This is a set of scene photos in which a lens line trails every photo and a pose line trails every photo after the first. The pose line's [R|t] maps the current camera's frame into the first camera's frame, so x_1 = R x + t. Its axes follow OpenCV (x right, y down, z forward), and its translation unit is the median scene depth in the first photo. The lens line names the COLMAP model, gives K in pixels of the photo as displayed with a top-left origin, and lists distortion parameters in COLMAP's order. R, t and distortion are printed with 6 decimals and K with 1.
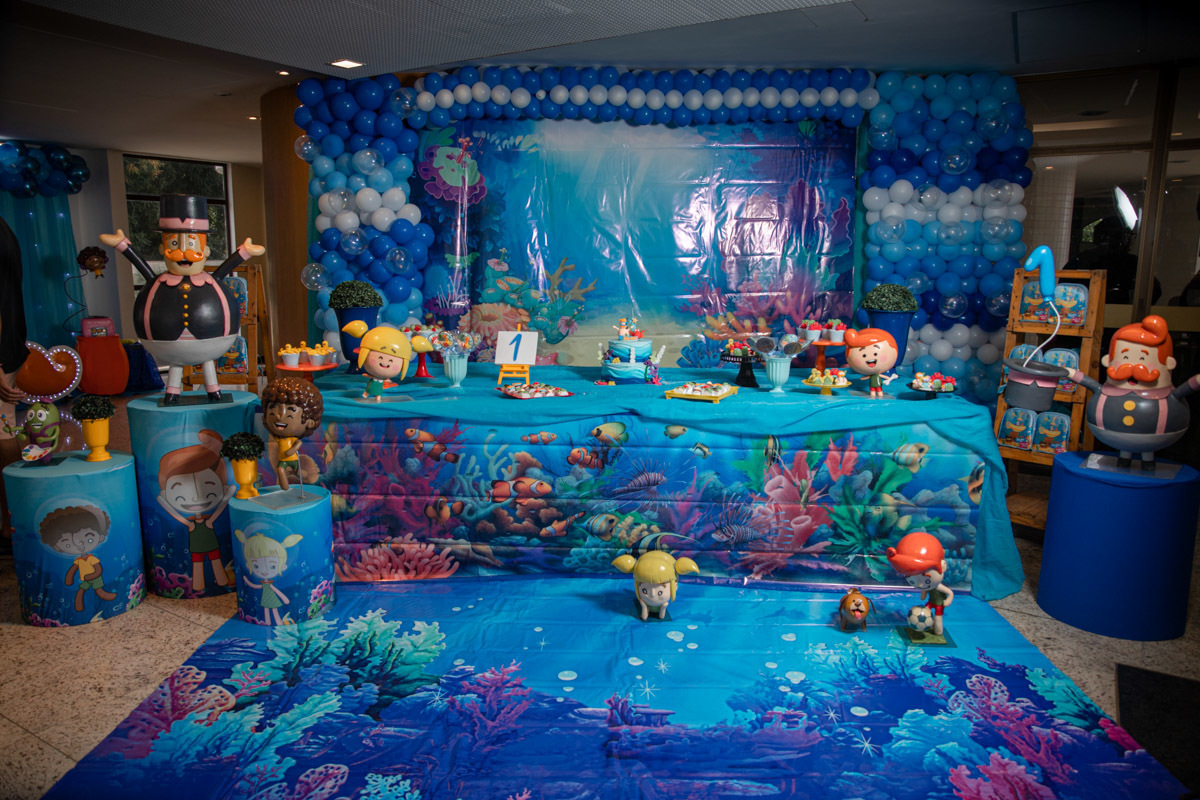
lens RADIAL K [[822.8, 0, 610.6], [0, 822.8, 404.6], [0, 0, 1]] dist [-0.088975, 0.054054]
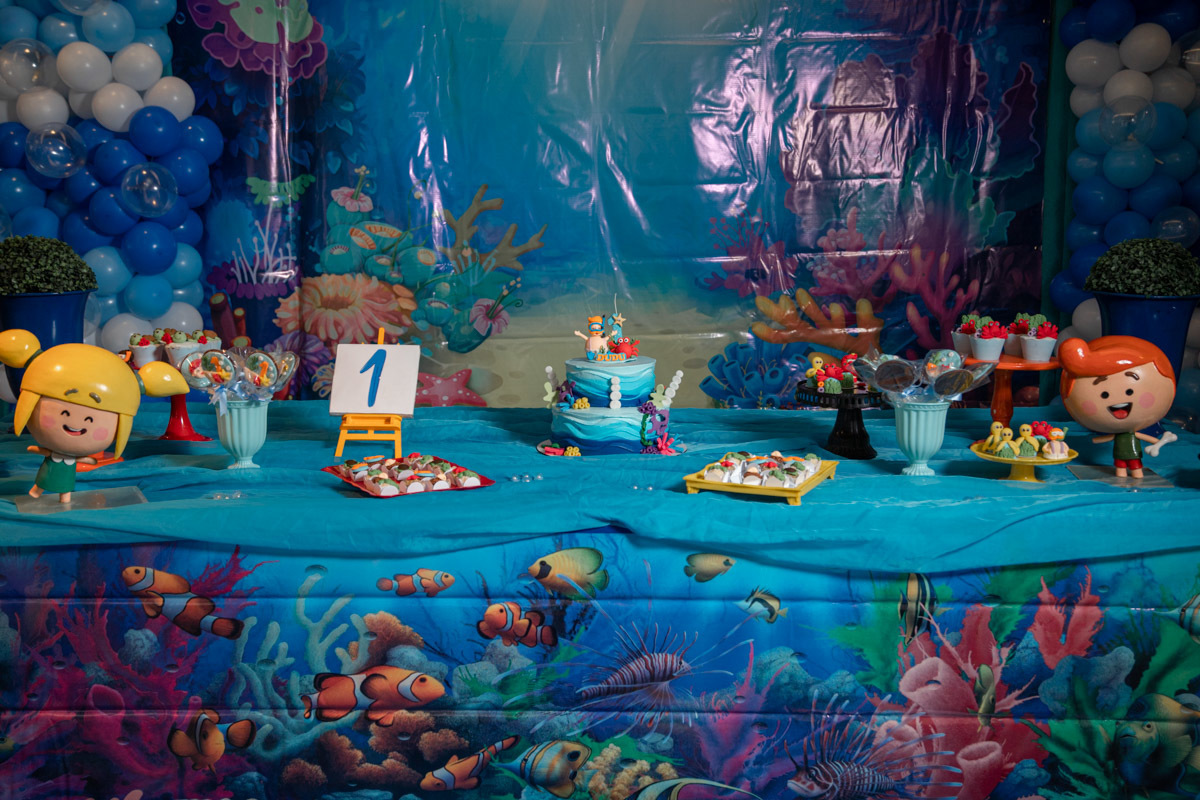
lens RADIAL K [[1381.2, 0, 610.1], [0, 1381.2, 410.7], [0, 0, 1]] dist [0.049591, 0.000000]
pose [[0.999713, -0.007328, 0.022825, 0.005300], [0.007489, 0.999947, -0.007005, -0.049103], [-0.022772, 0.007174, 0.999715, 0.207064]]
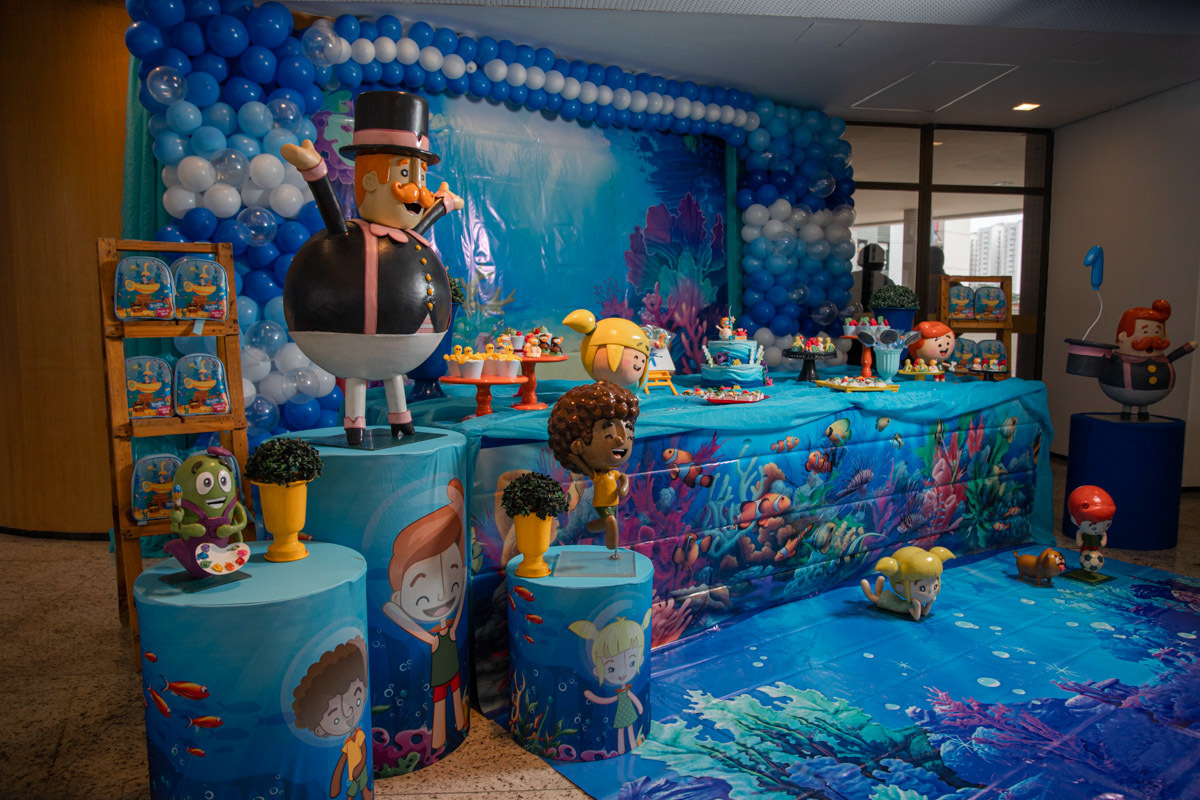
lens RADIAL K [[822.8, 0, 615.5], [0, 822.8, 412.1], [0, 0, 1]] dist [-0.088975, 0.054054]
pose [[0.809408, -0.073314, 0.582652, -0.709612], [0.102591, 0.994572, -0.017372, 0.003240], [-0.578216, 0.073836, 0.812536, 0.389410]]
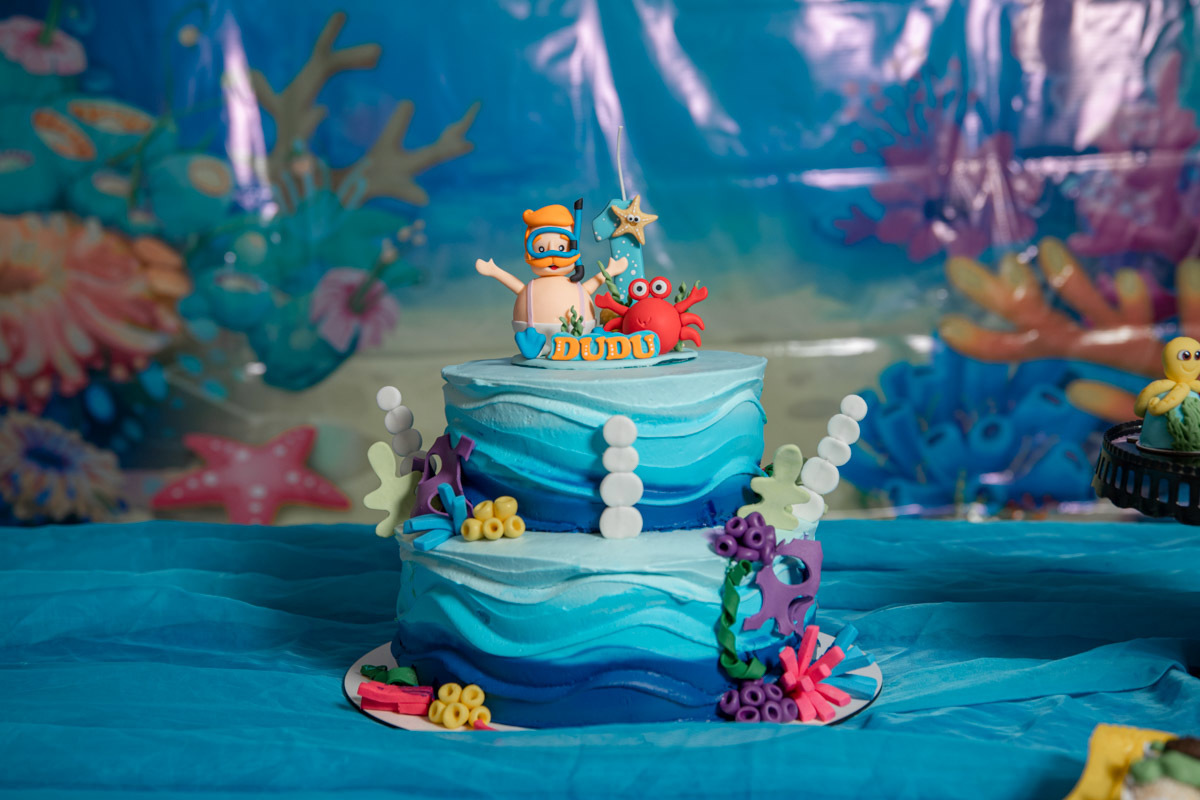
lens RADIAL K [[1703.5, 0, 600.8], [0, 1703.5, 404.8], [0, 0, 1]] dist [0.100033, 0.000000]
pose [[0.999863, -0.016542, -0.000038, 0.026952], [0.016508, 0.997989, -0.061195, -0.062154], [0.001050, 0.061186, 0.998126, 0.833759]]
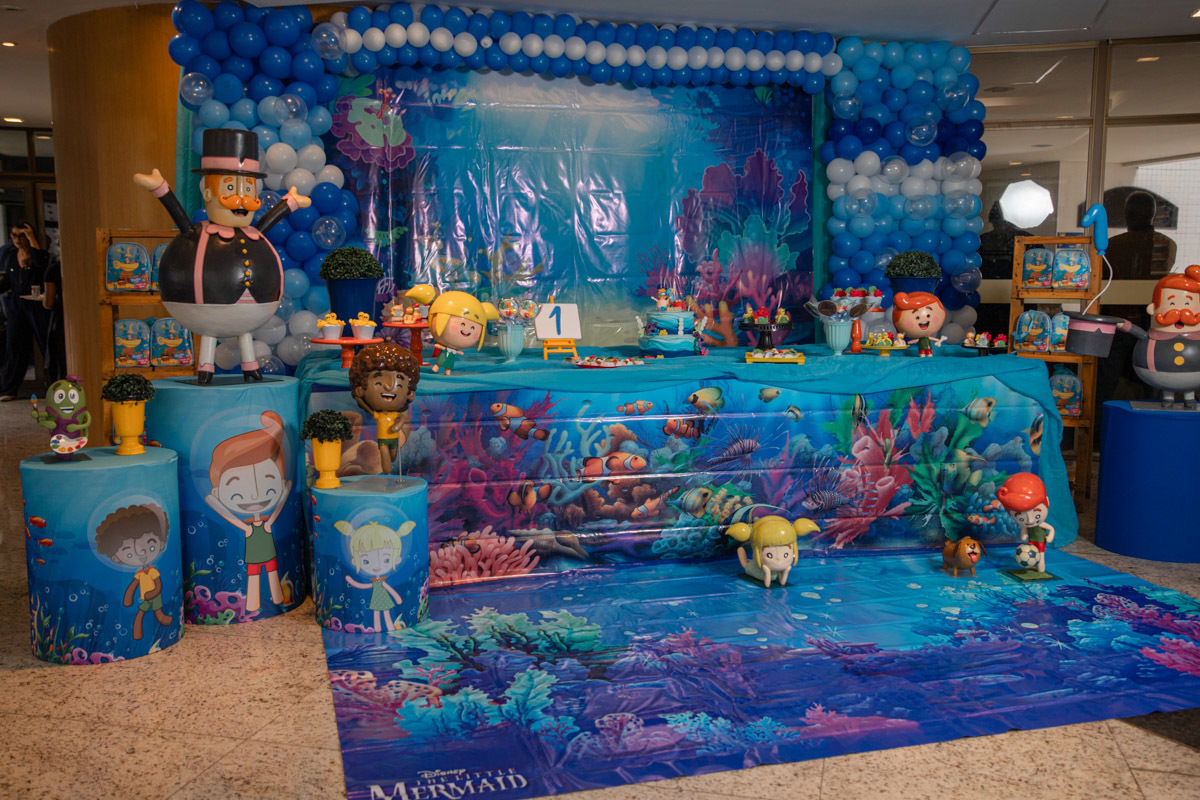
lens RADIAL K [[1087.6, 0, 624.3], [0, 1087.6, 408.1], [0, 0, 1]] dist [-0.030910, 0.046862]
pose [[0.953717, -0.042375, 0.297704, -0.451069], [0.057781, 0.997397, -0.043136, 0.090685], [-0.295101, 0.058341, 0.953683, -0.163308]]
